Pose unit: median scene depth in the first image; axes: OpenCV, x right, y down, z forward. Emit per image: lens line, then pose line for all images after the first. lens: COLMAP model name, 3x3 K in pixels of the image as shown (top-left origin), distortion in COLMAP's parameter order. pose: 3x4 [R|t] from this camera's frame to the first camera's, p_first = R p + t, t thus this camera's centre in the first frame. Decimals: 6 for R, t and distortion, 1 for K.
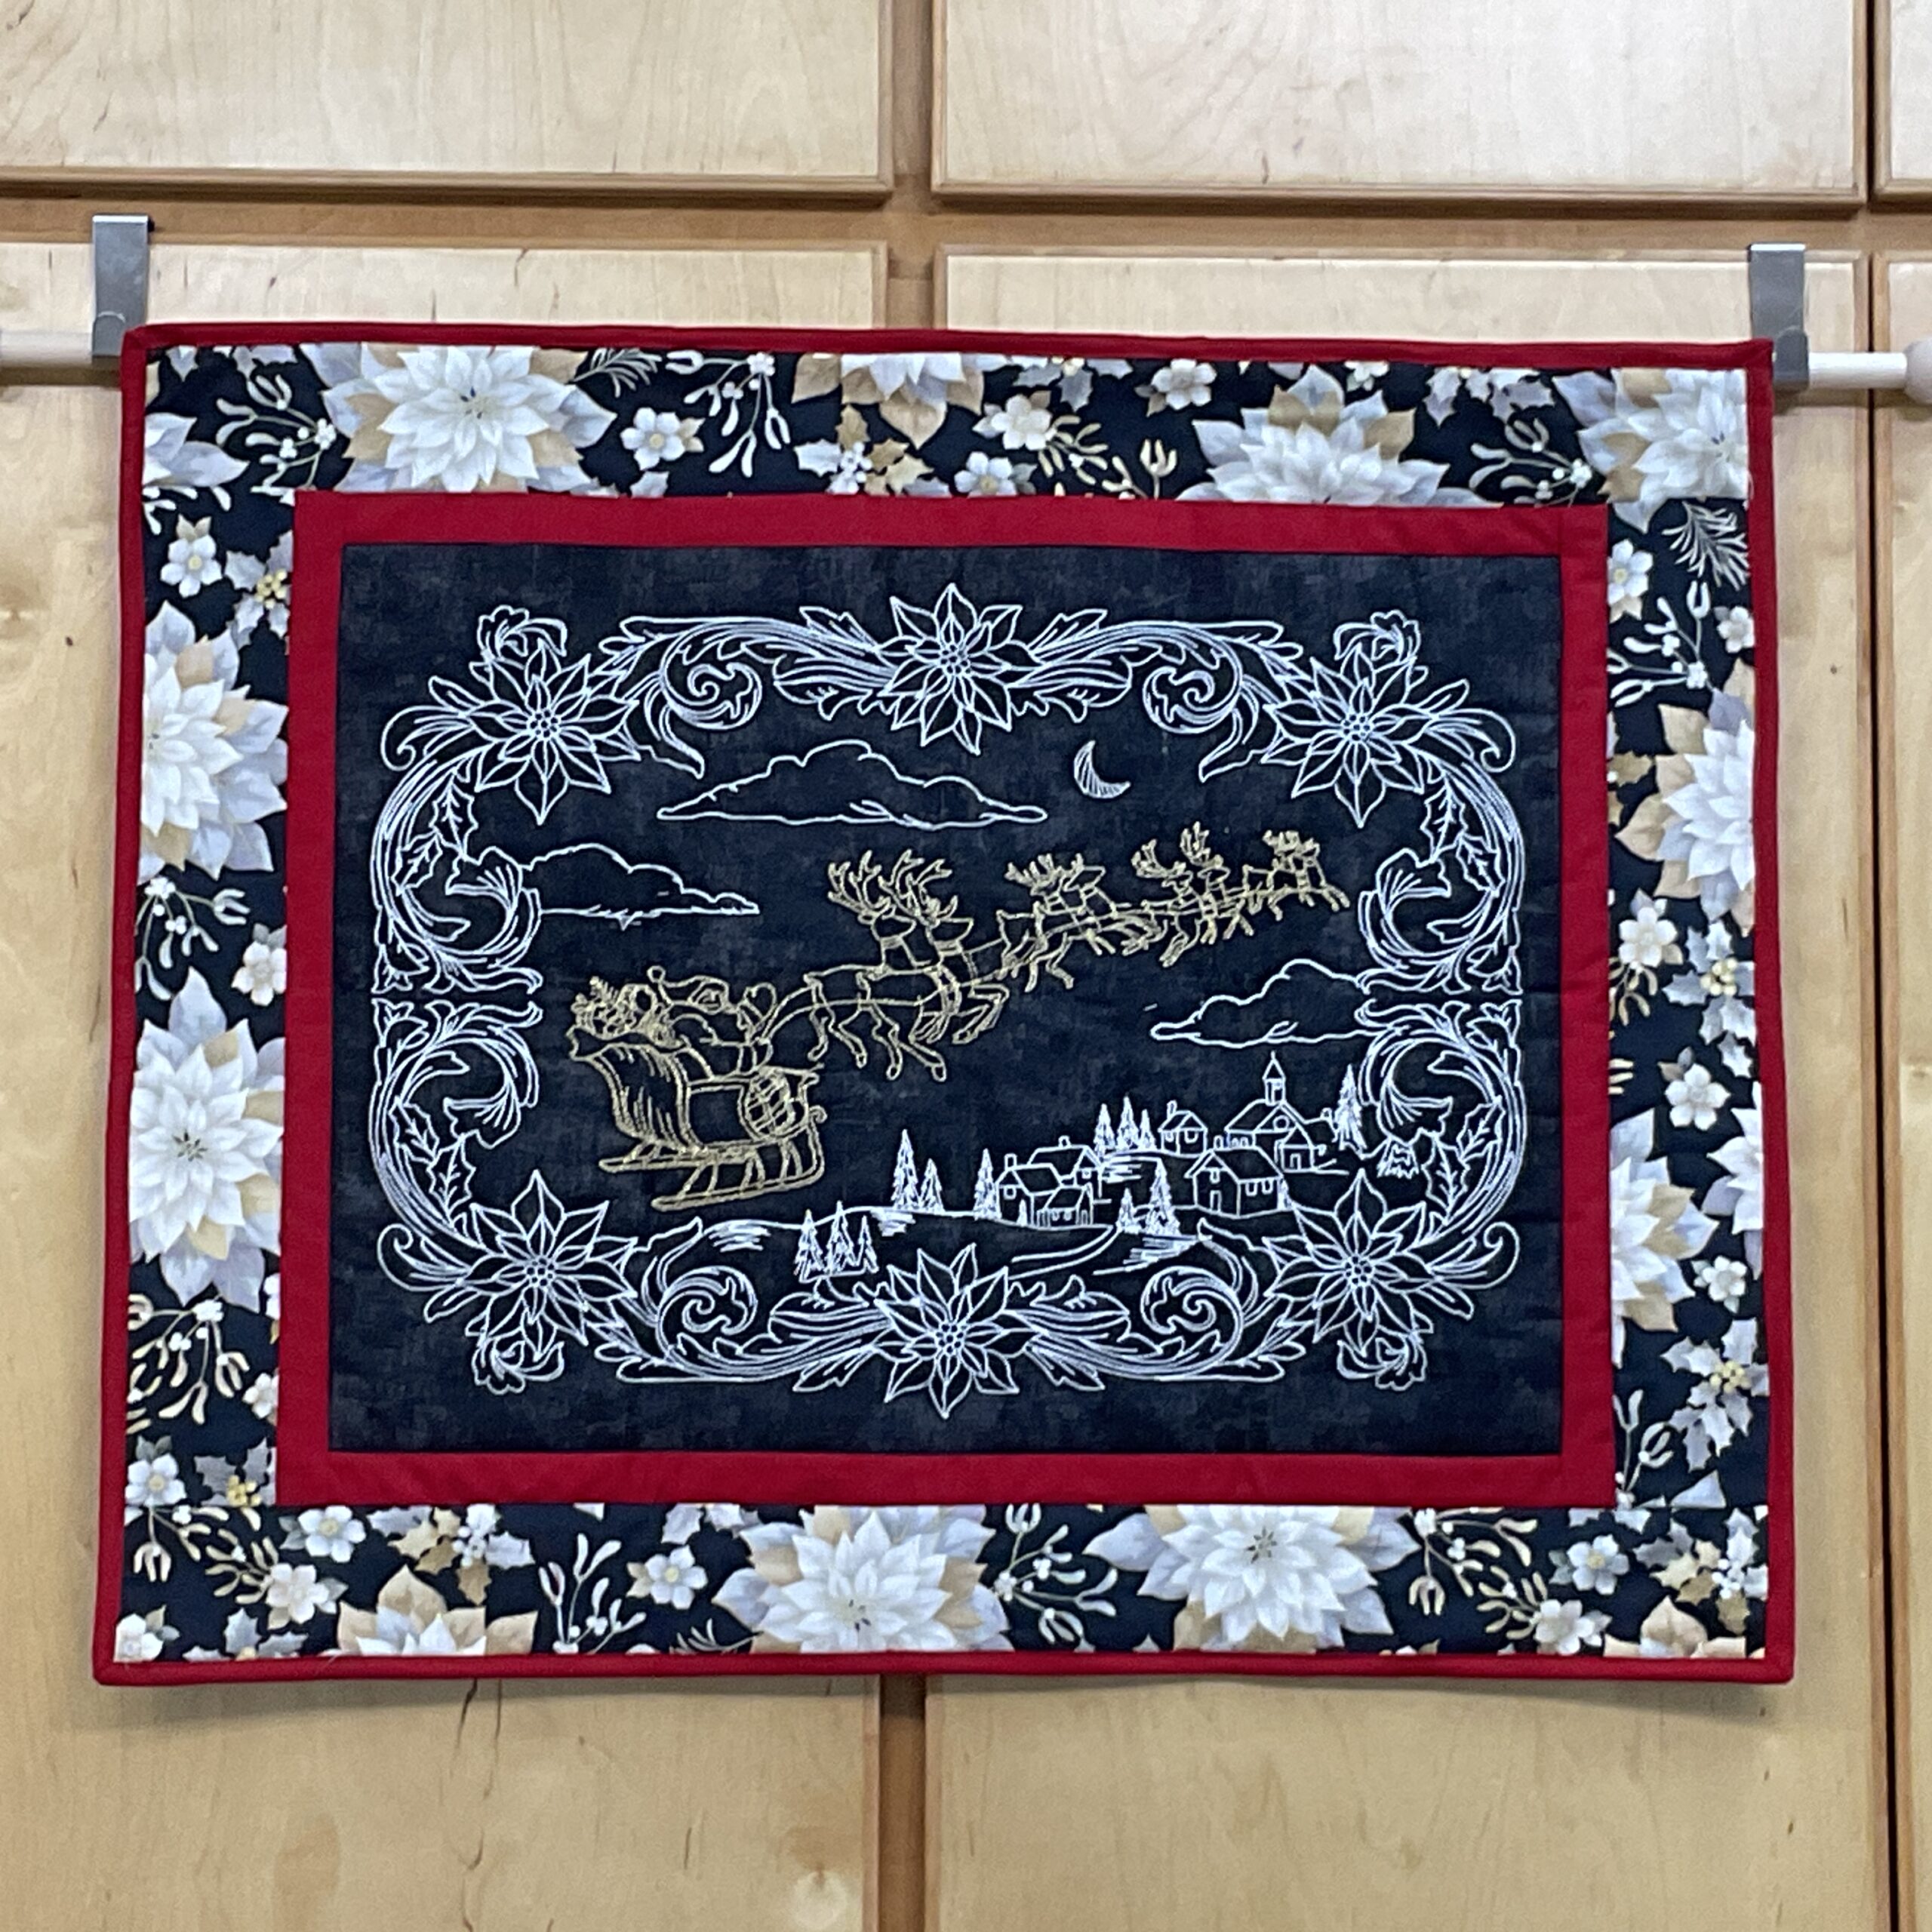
lens RADIAL K [[6657.4, 0, 962.8], [0, 6657.4, 966.7], [0, 0, 1]] dist [-0.298934, 0.000000]
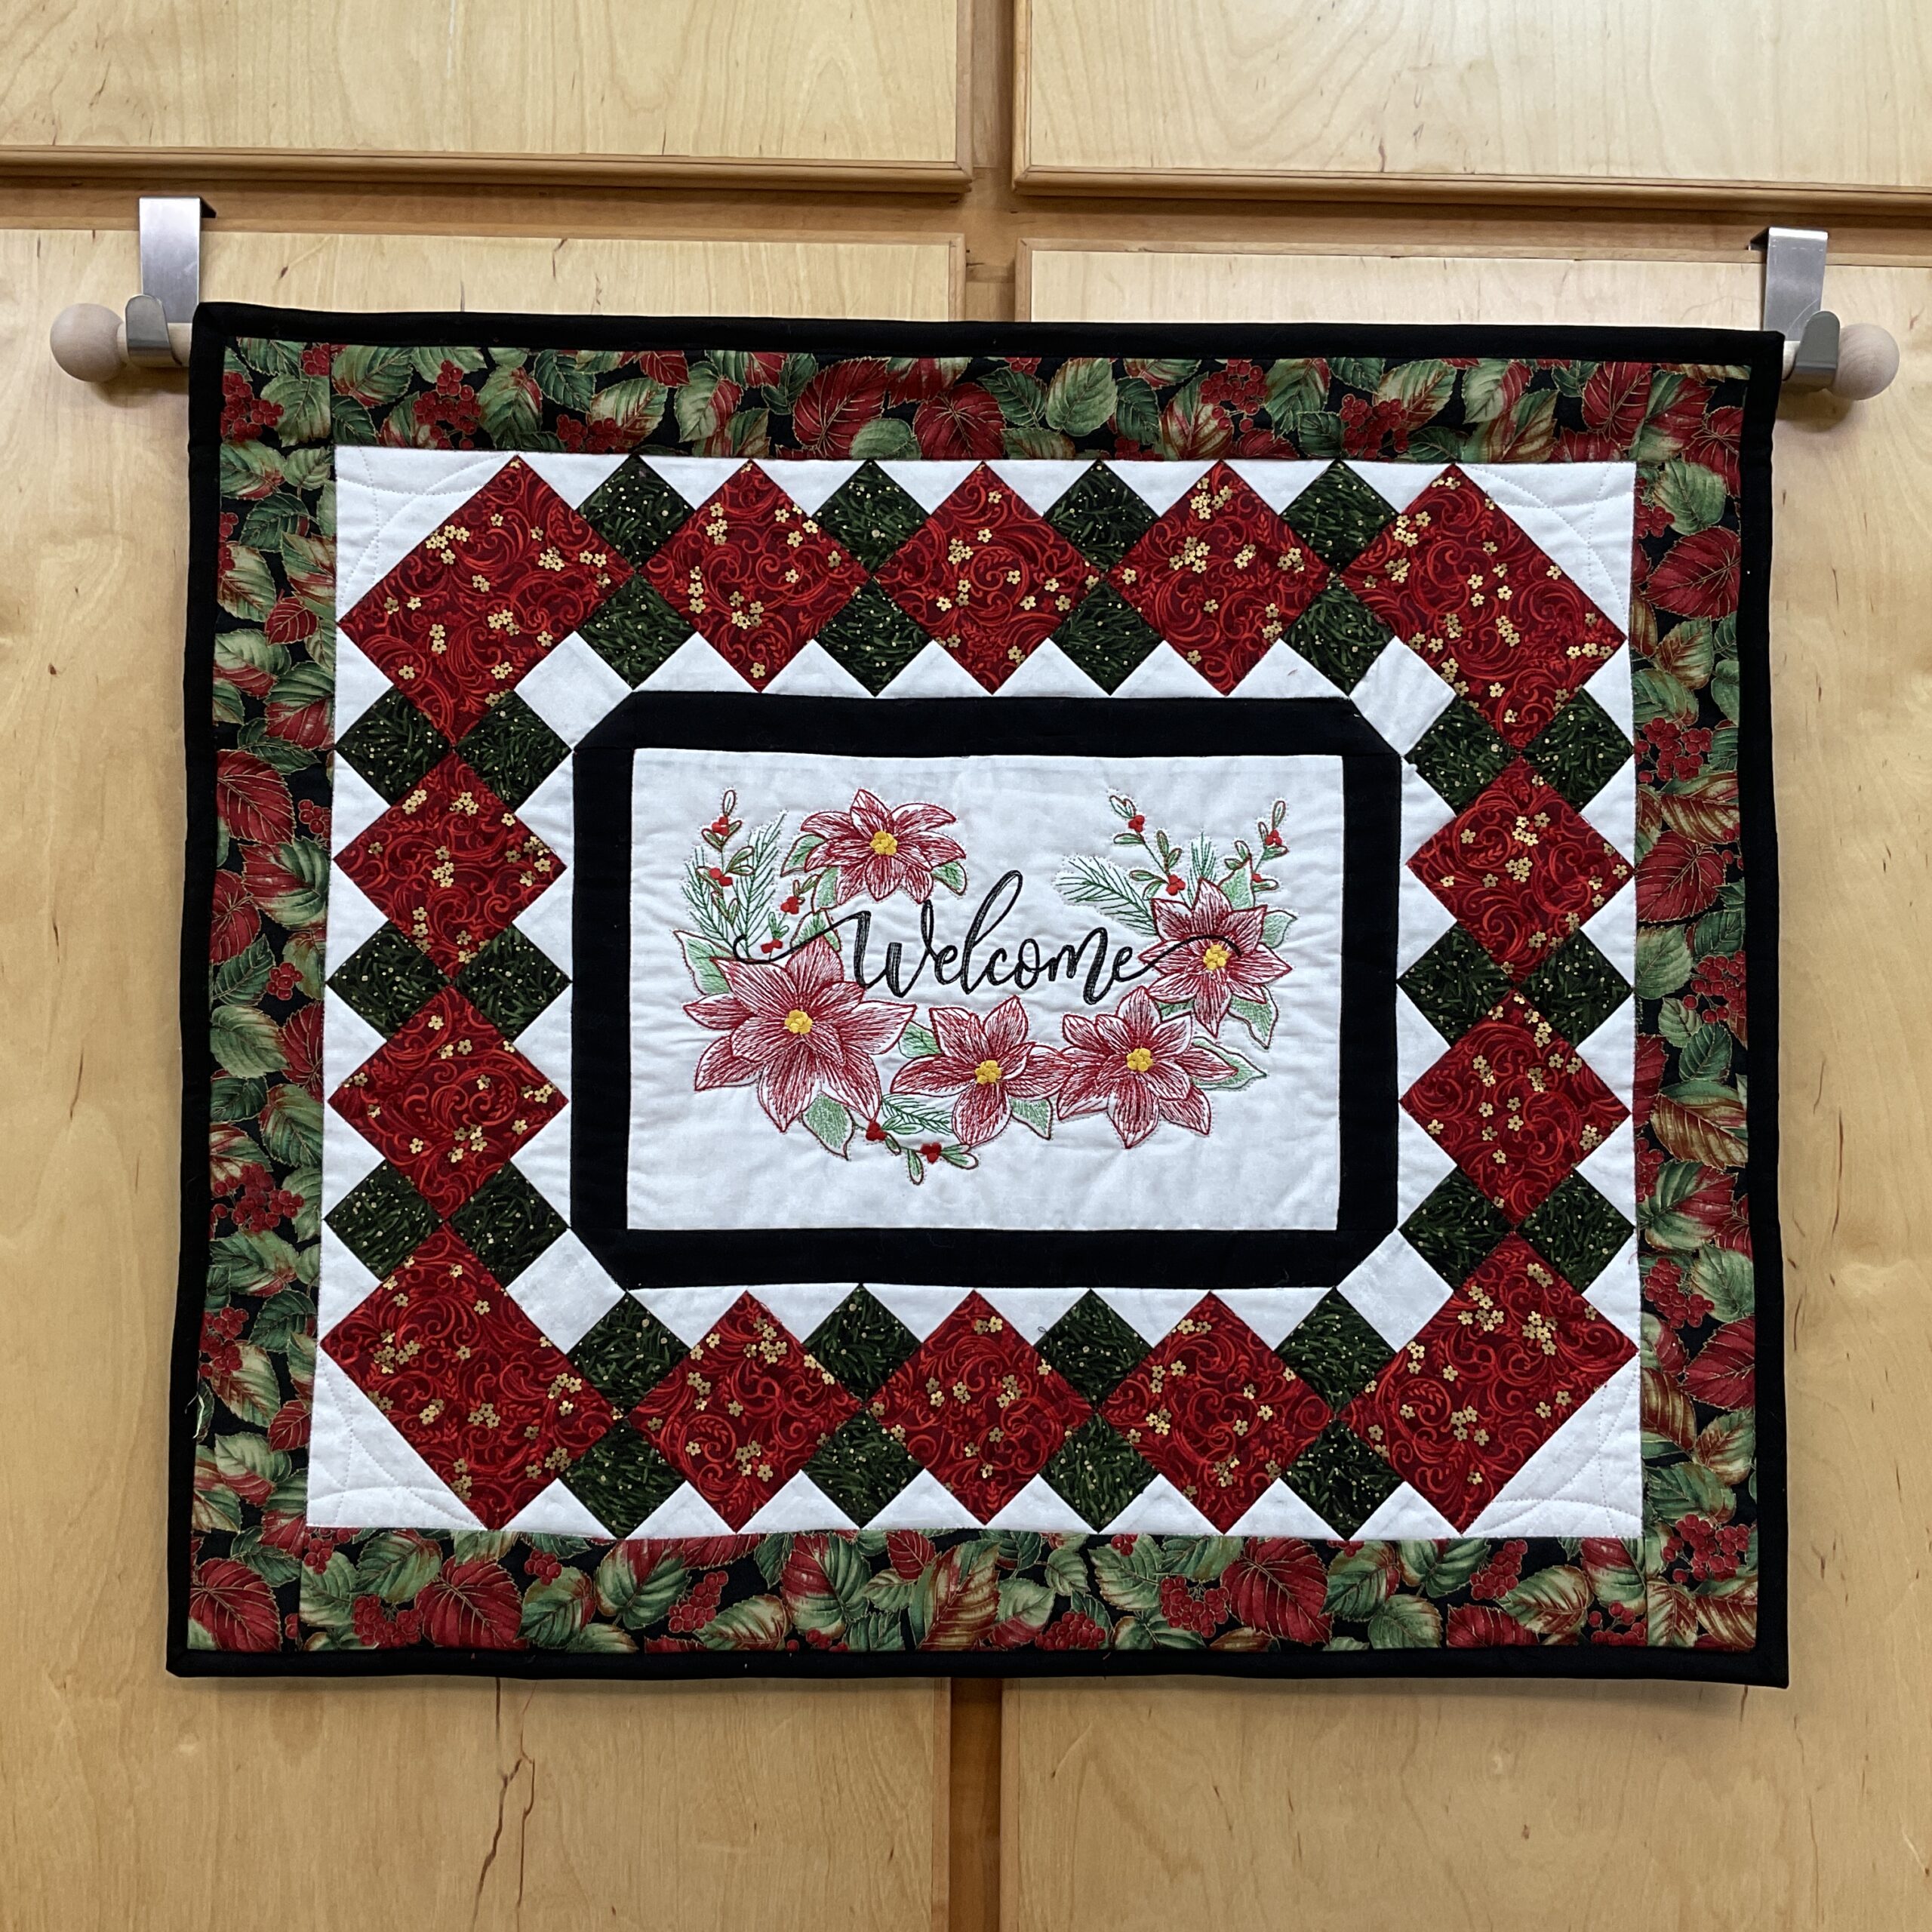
lens RADIAL K [[2503.1, 0, 945.3], [0, 2503.1, 1033.8], [0, 0, 1]] dist [-0.052303, 0.000000]
pose [[0.999972, 0.005492, -0.005159, -0.011799], [-0.005247, 0.998914, 0.046301, -0.015908], [0.005408, -0.046273, 0.998914, 0.654516]]
